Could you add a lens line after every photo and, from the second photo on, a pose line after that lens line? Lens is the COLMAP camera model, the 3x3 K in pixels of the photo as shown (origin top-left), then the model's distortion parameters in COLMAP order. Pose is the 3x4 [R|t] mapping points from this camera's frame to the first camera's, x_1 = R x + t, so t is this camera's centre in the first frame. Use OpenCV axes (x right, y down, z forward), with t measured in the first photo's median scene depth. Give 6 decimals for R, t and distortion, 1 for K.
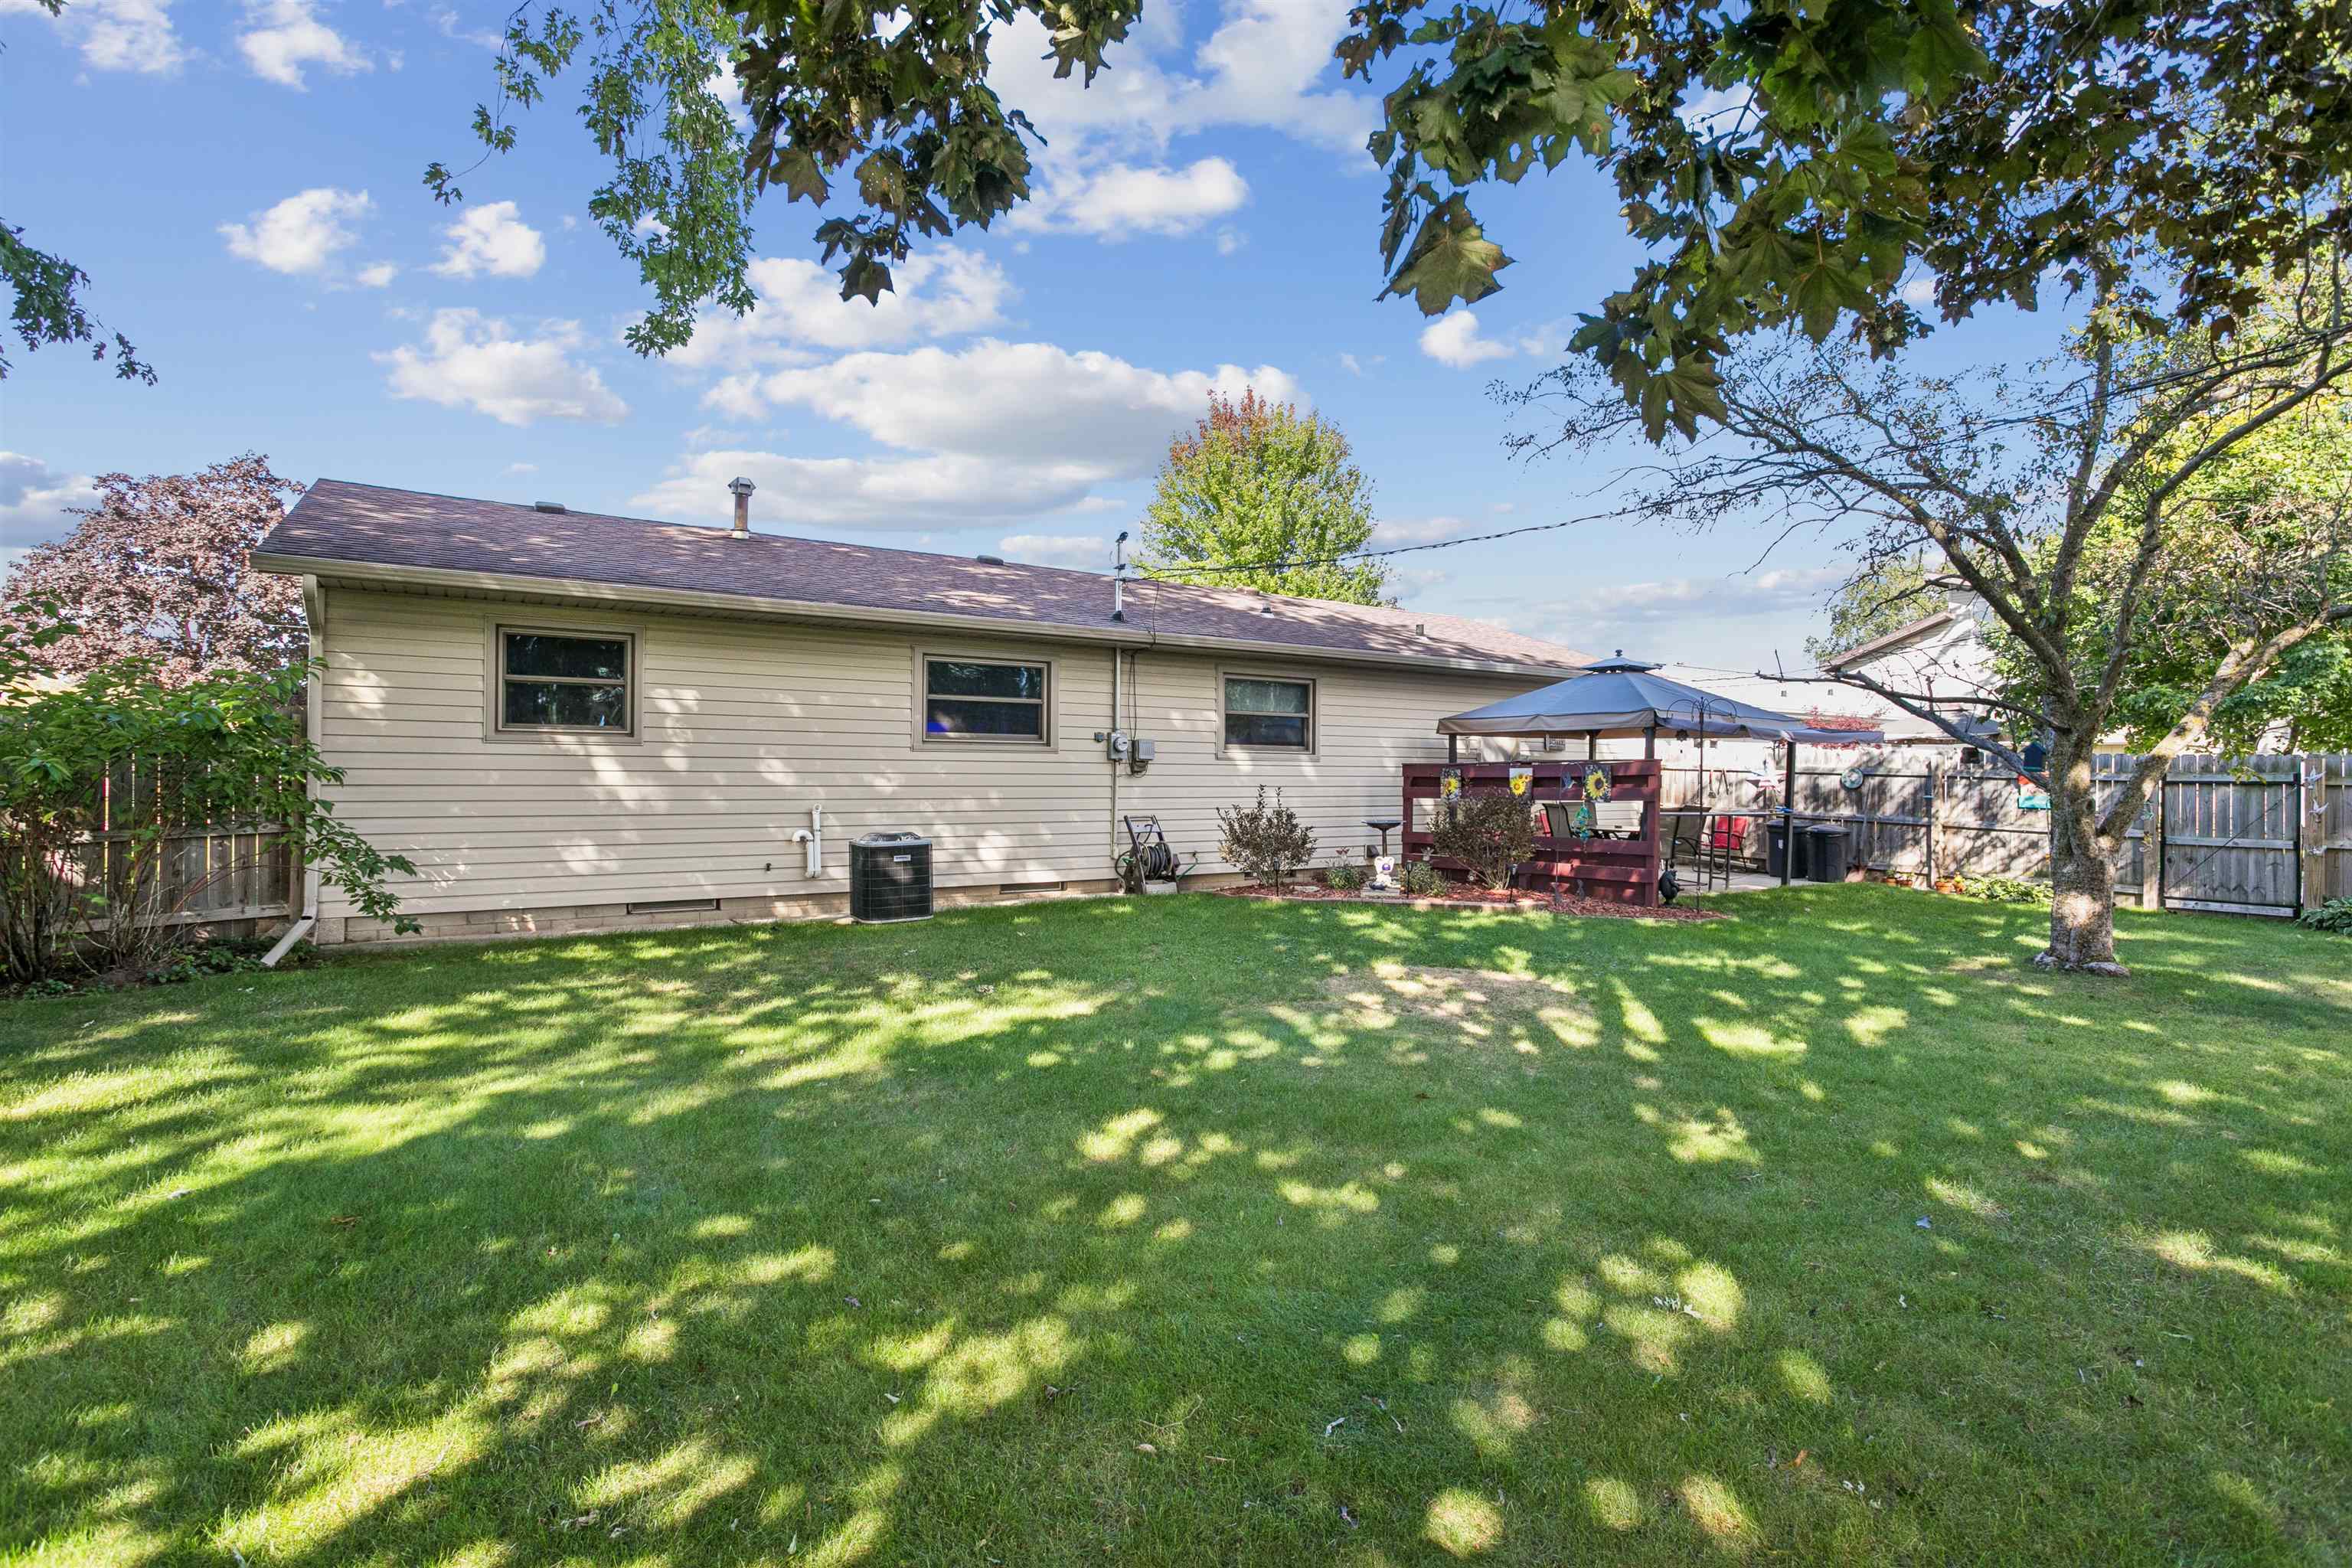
lens RADIAL K [[1179.7, 0, 1174.8], [0, 1179.7, 771.1], [0, 0, 1]] dist [-0.001198, 0.000678]
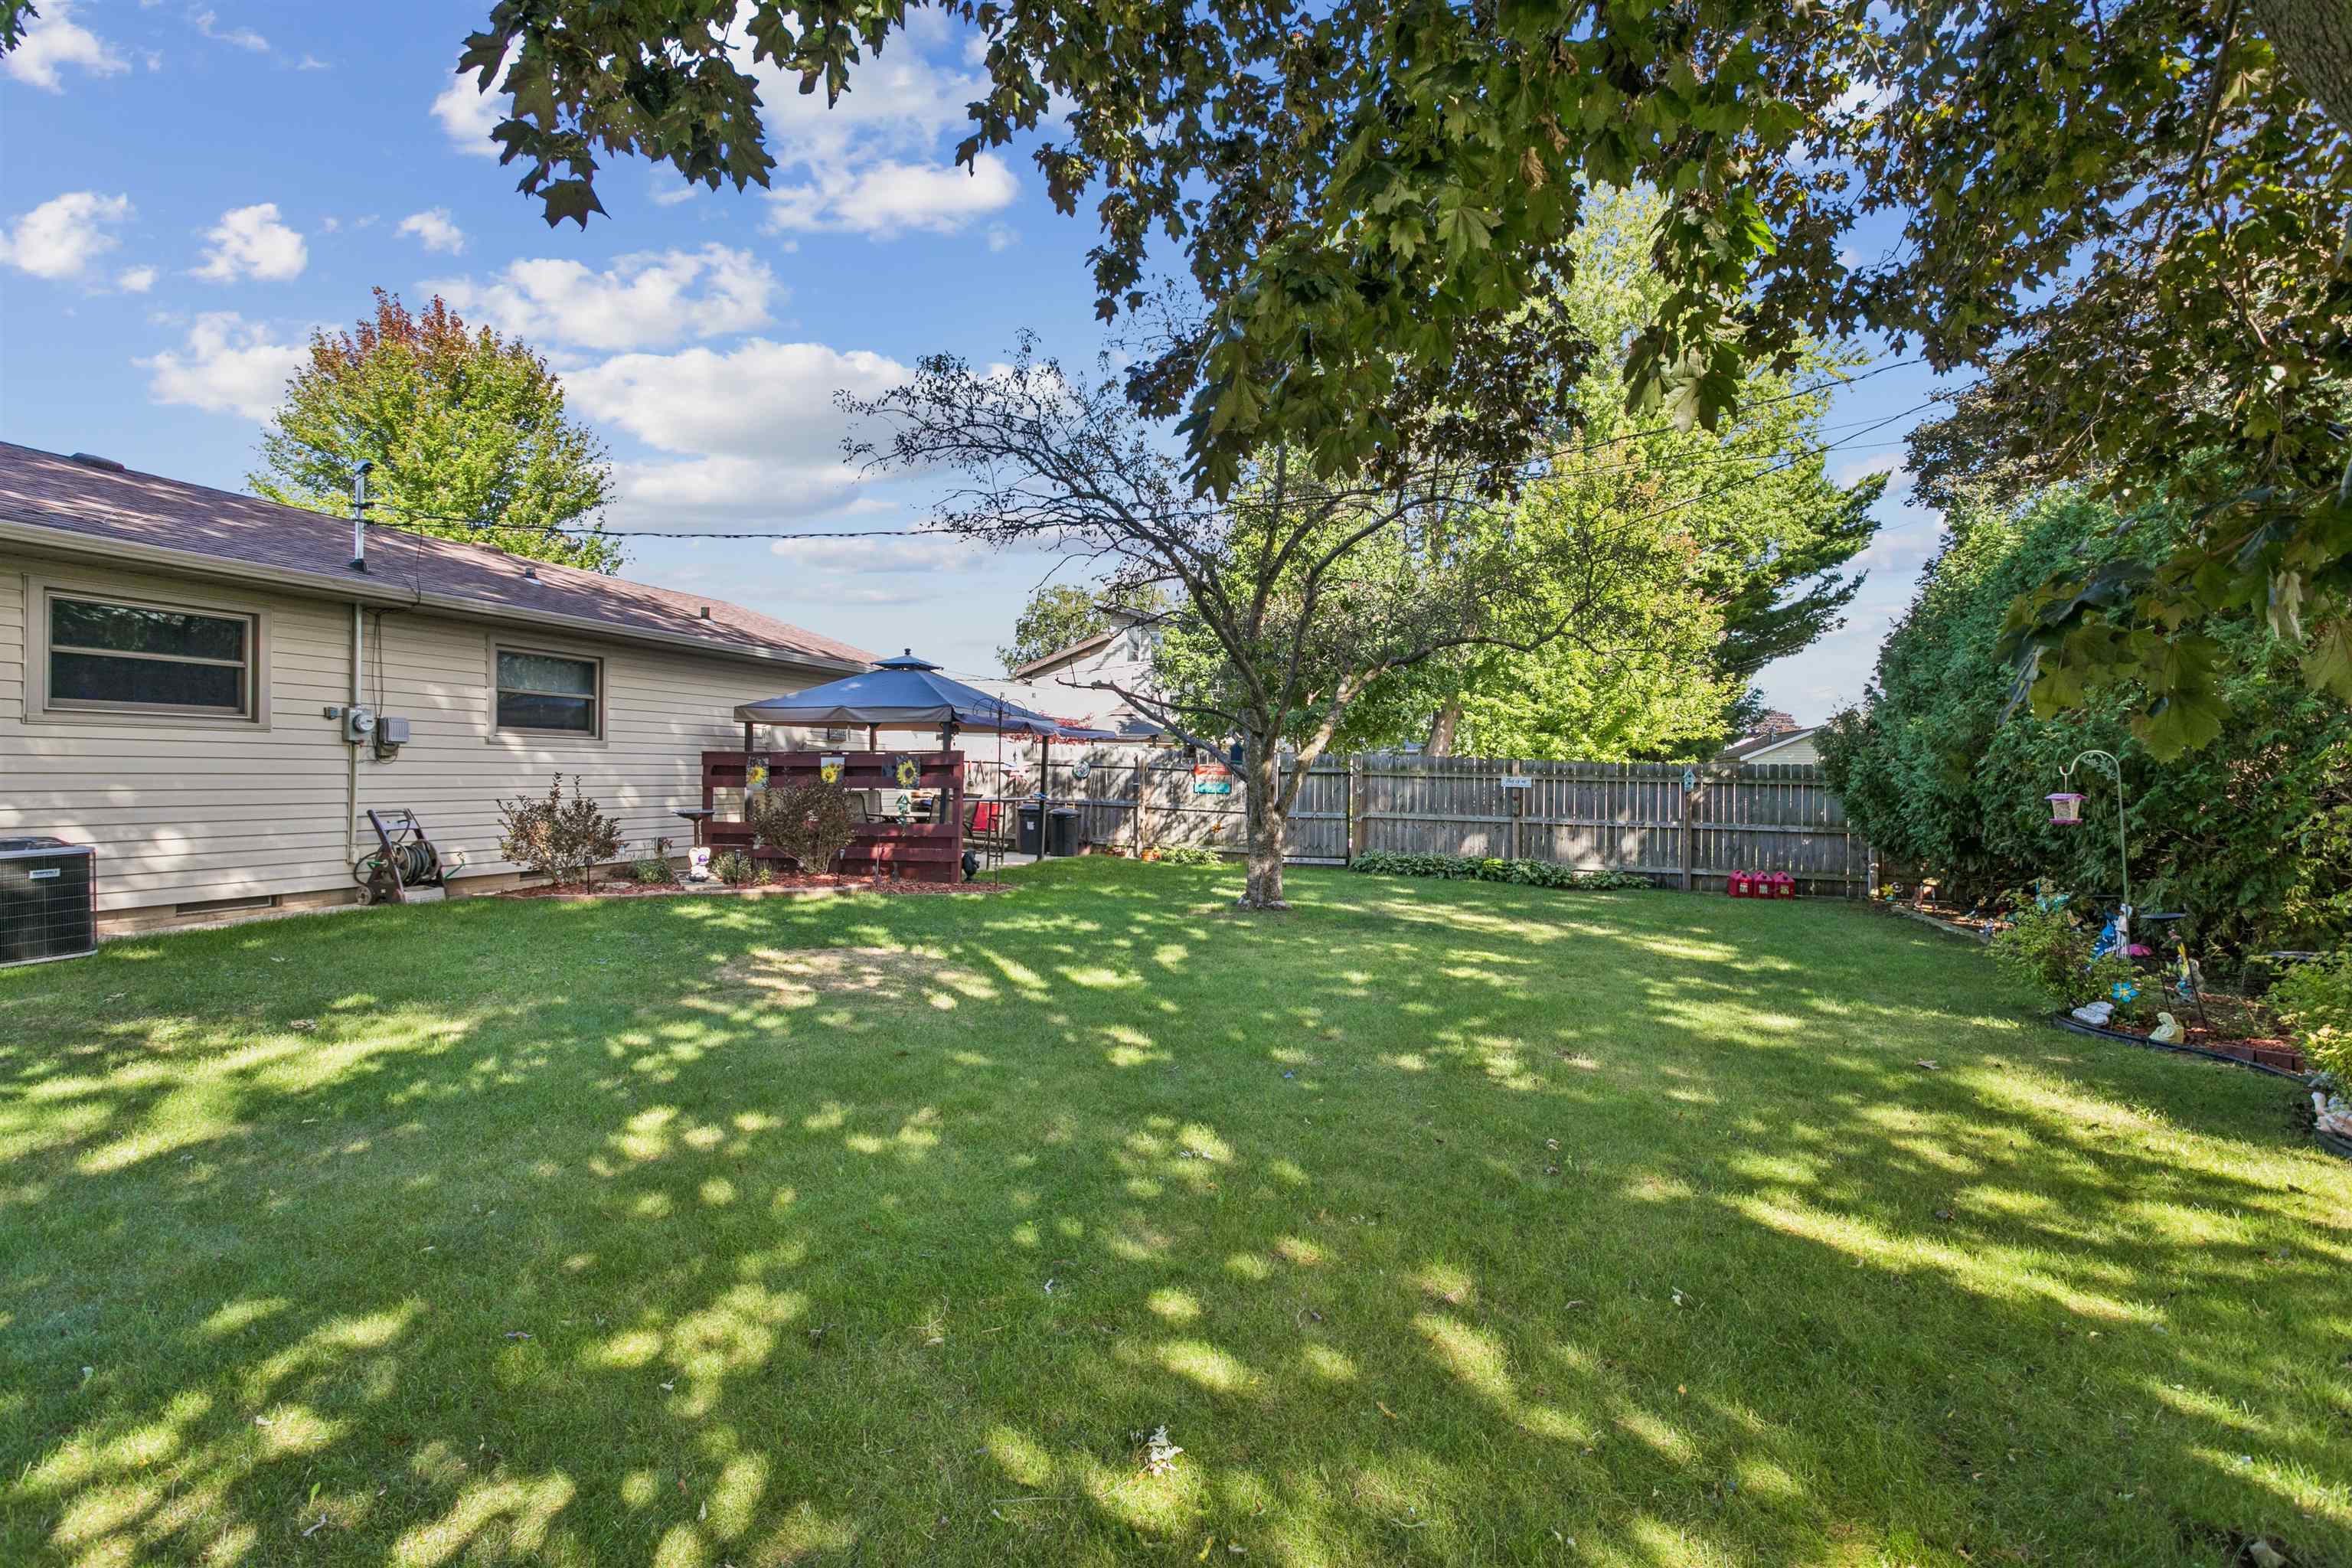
lens RADIAL K [[1247.8, 0, 1176.0], [0, 1247.8, 784.0], [0, 0, 1]] dist [0.000125, 0.000374]
pose [[0.751670, -0.002690, 0.659533, -0.201207], [-0.008512, 0.999869, 0.013779, 0.003082], [-0.659484, -0.015971, 0.751549, -0.022387]]
